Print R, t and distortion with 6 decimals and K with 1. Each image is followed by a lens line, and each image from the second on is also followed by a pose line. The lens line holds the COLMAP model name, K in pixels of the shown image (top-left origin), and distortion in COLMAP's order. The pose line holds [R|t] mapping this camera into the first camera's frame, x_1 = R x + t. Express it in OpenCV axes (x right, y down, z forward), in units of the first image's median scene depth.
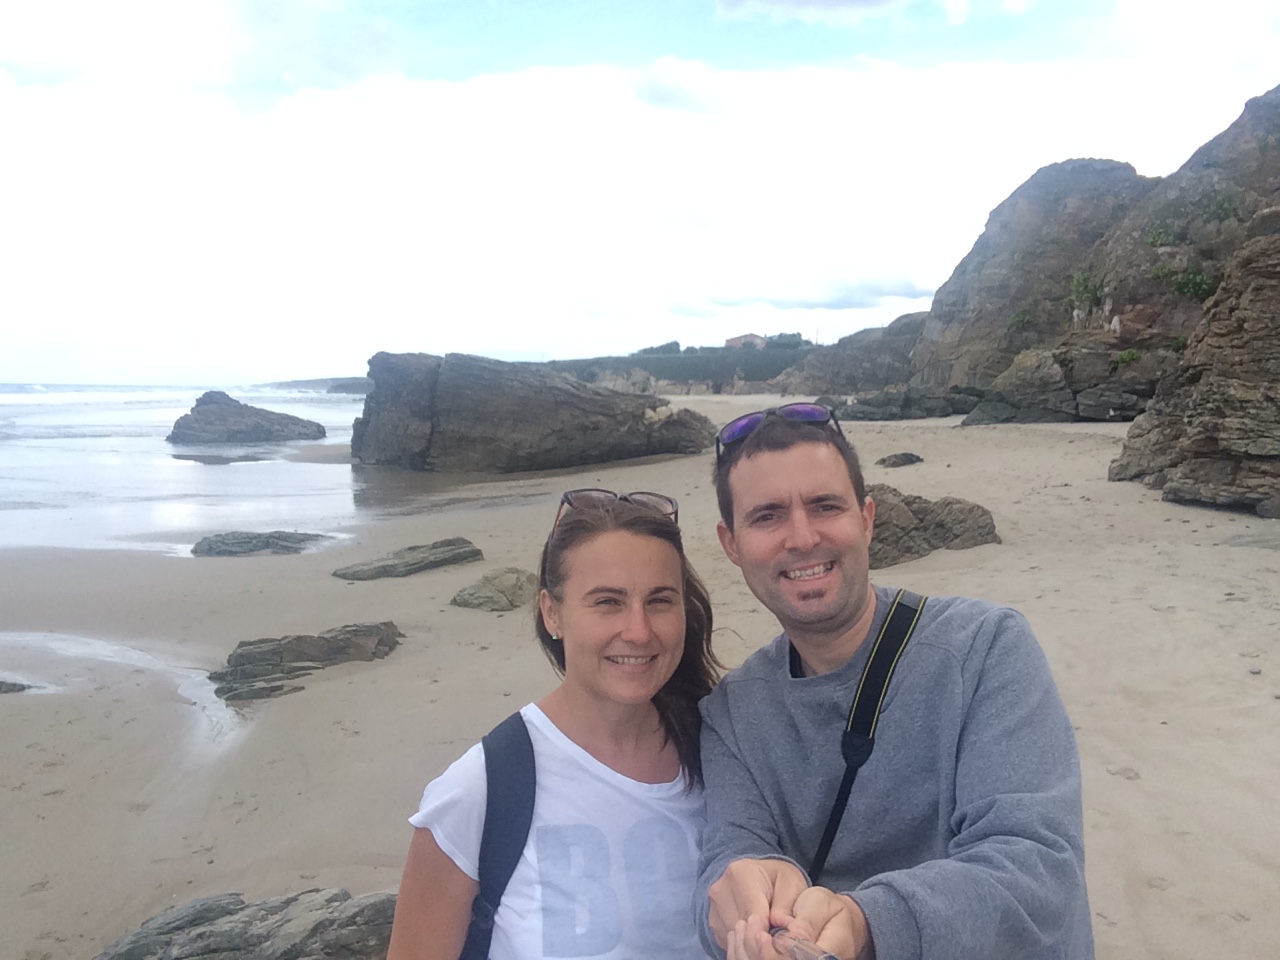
lens RADIAL K [[1152.2, 0, 658.1], [0, 1152.2, 479.1], [0, 0, 1]] dist [0.003240, -0.009517]
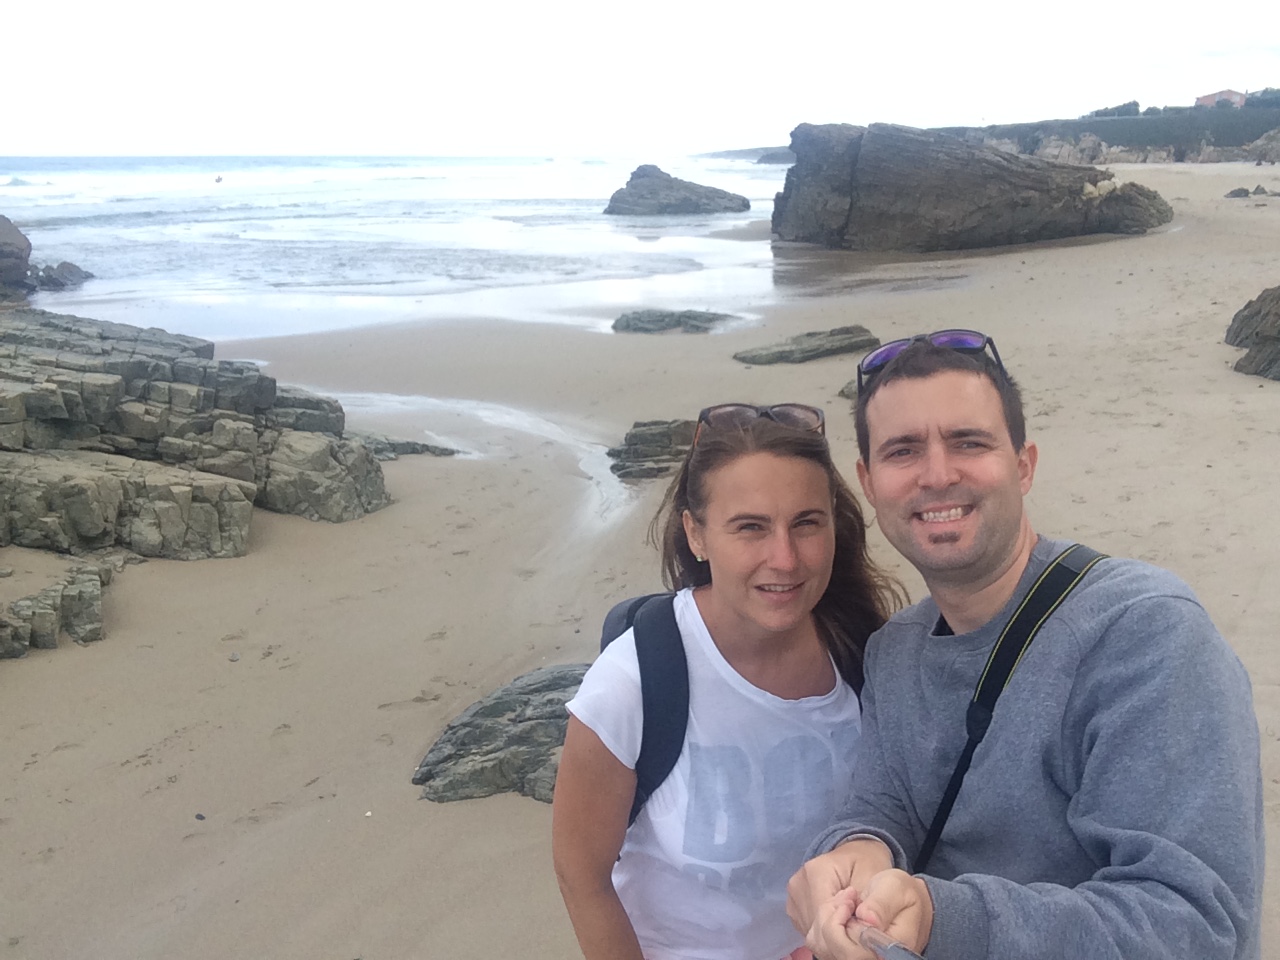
lens RADIAL K [[1162.7, 0, 674.2], [0, 1162.7, 479.8], [0, 0, 1]] dist [-0.015826, -0.009591]
pose [[0.939899, 0.080921, -0.331724, 0.007262], [-0.015914, 0.980838, 0.194174, -0.003681], [0.341080, -0.177225, 0.923177, 0.003083]]
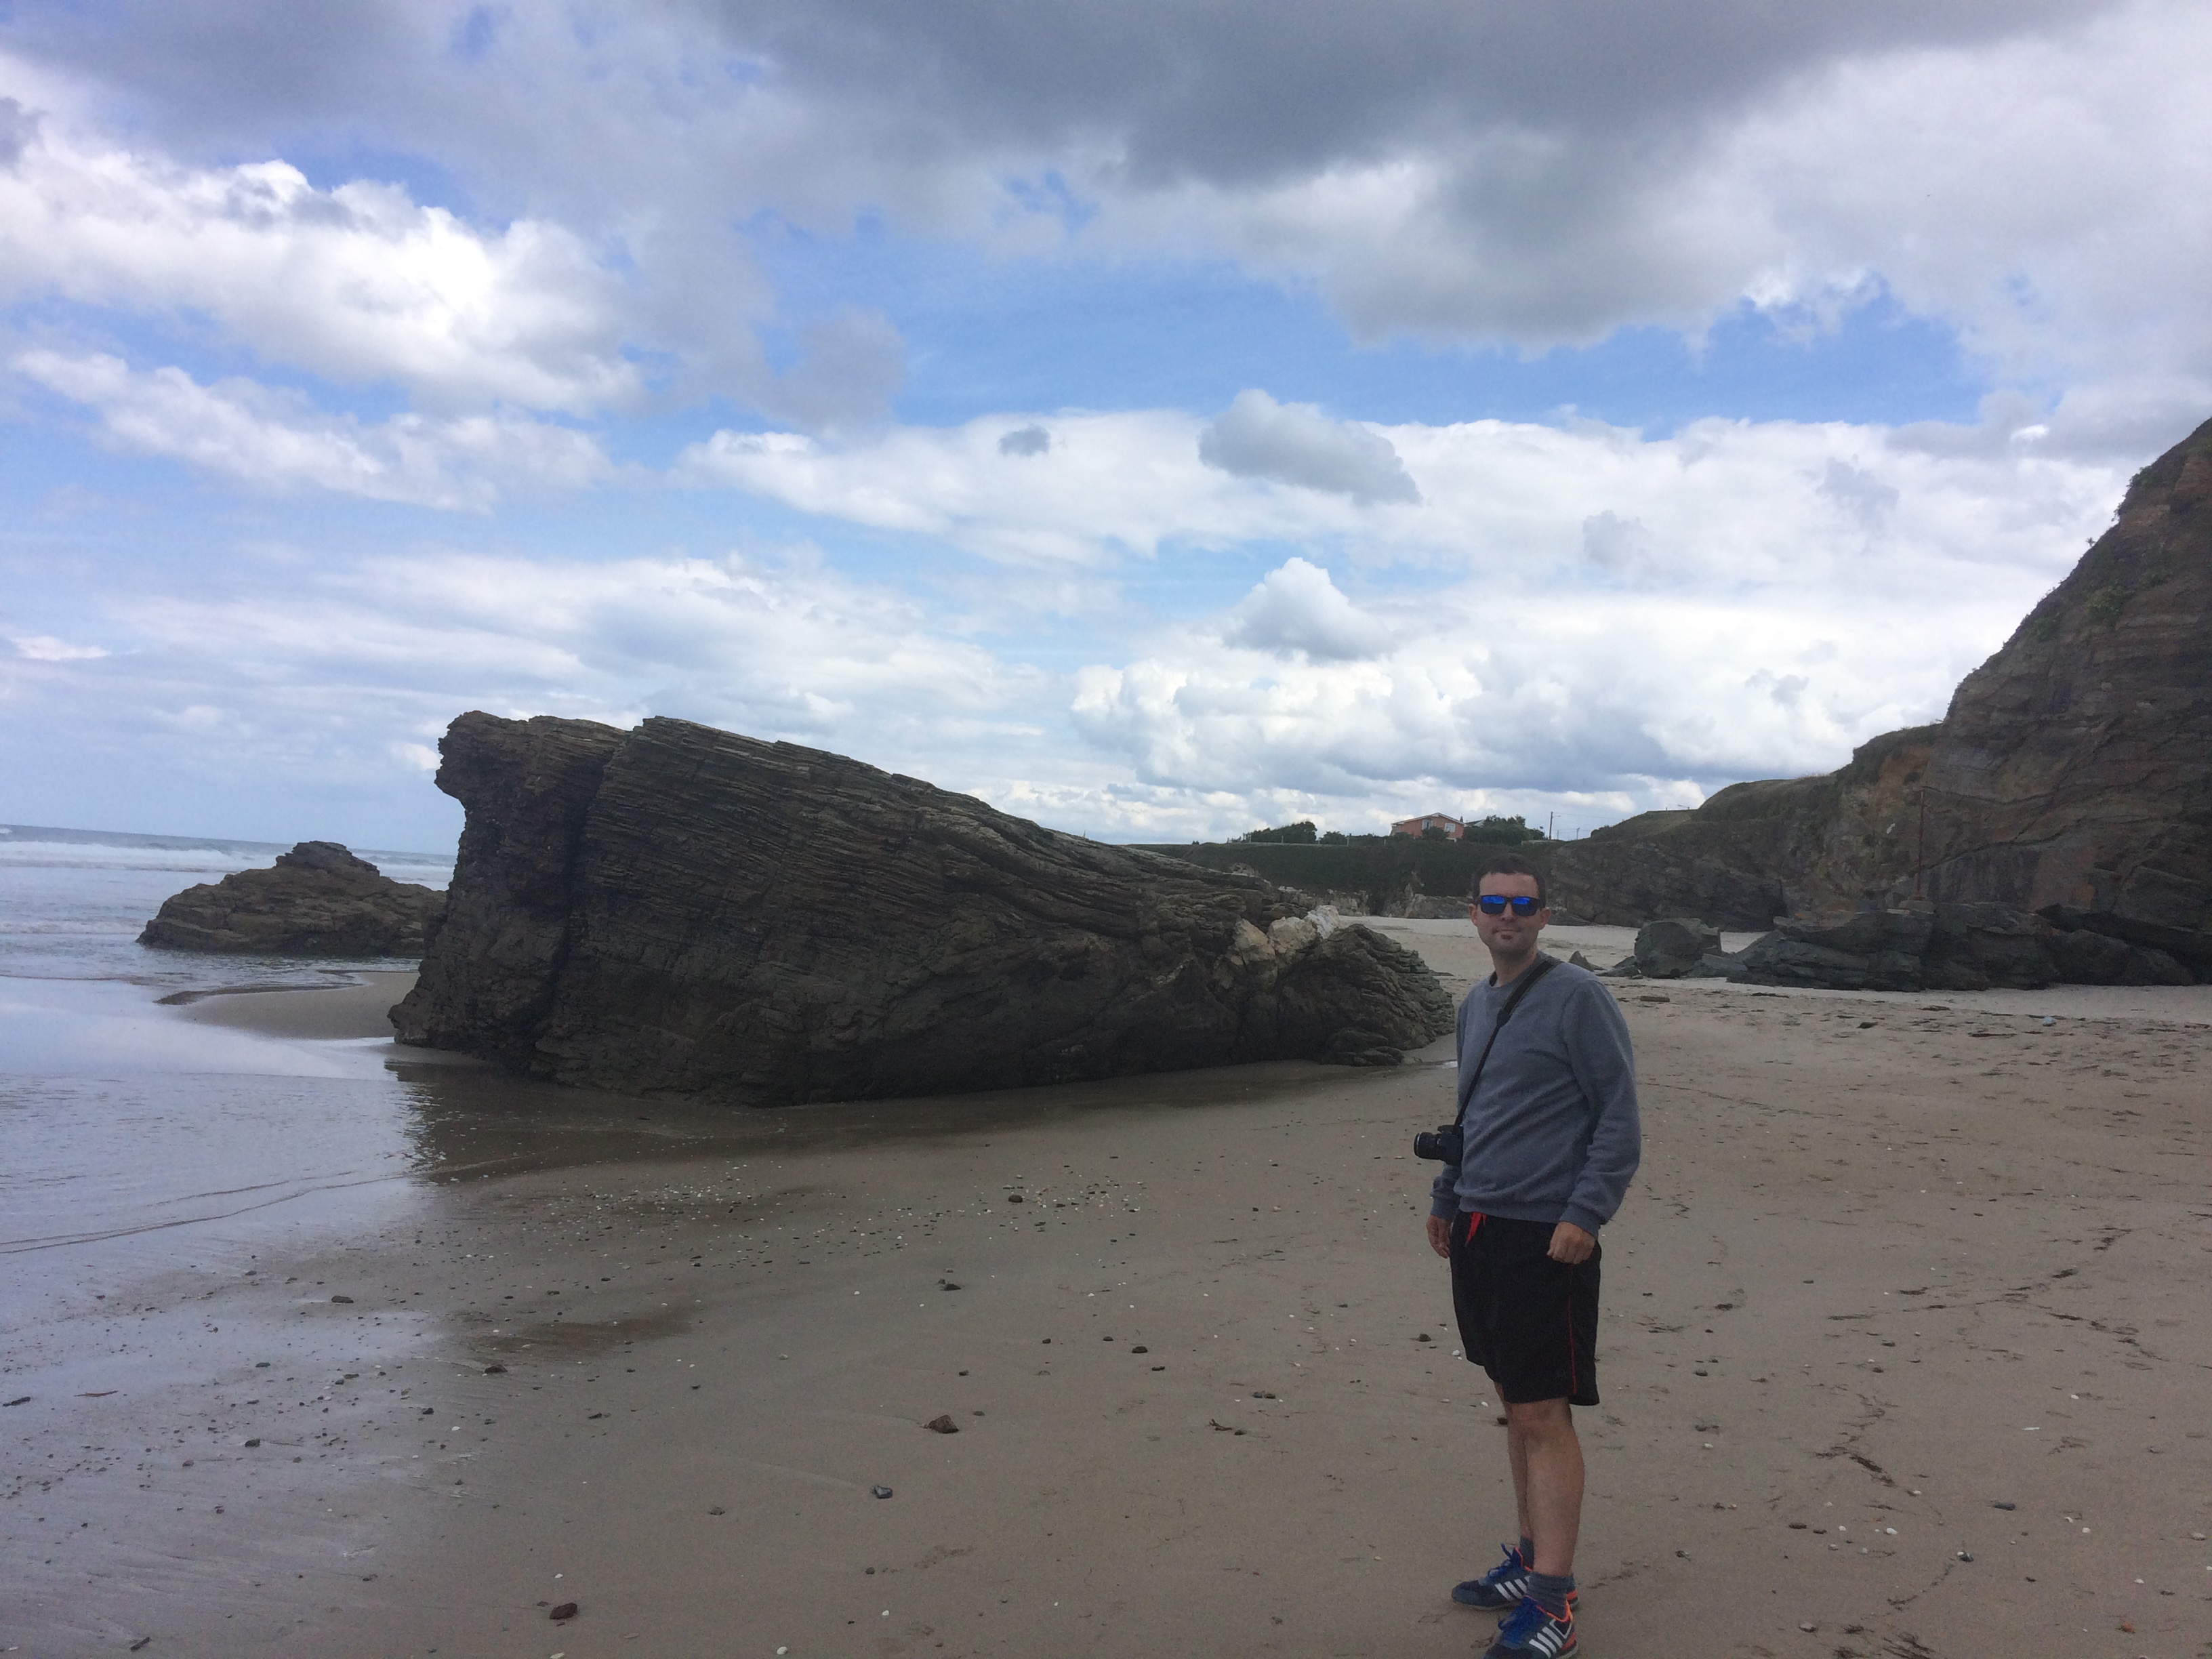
lens RADIAL K [[1860.8, 0, 1178.4], [0, 1860.8, 828.7], [0, 0, 1]] dist [0.009442, 0.001316]
pose [[0.997328, 0.049735, -0.053518, -0.000827], [-0.055647, 0.991767, -0.115335, -0.026407], [0.047341, 0.118005, 0.991884, 0.500897]]
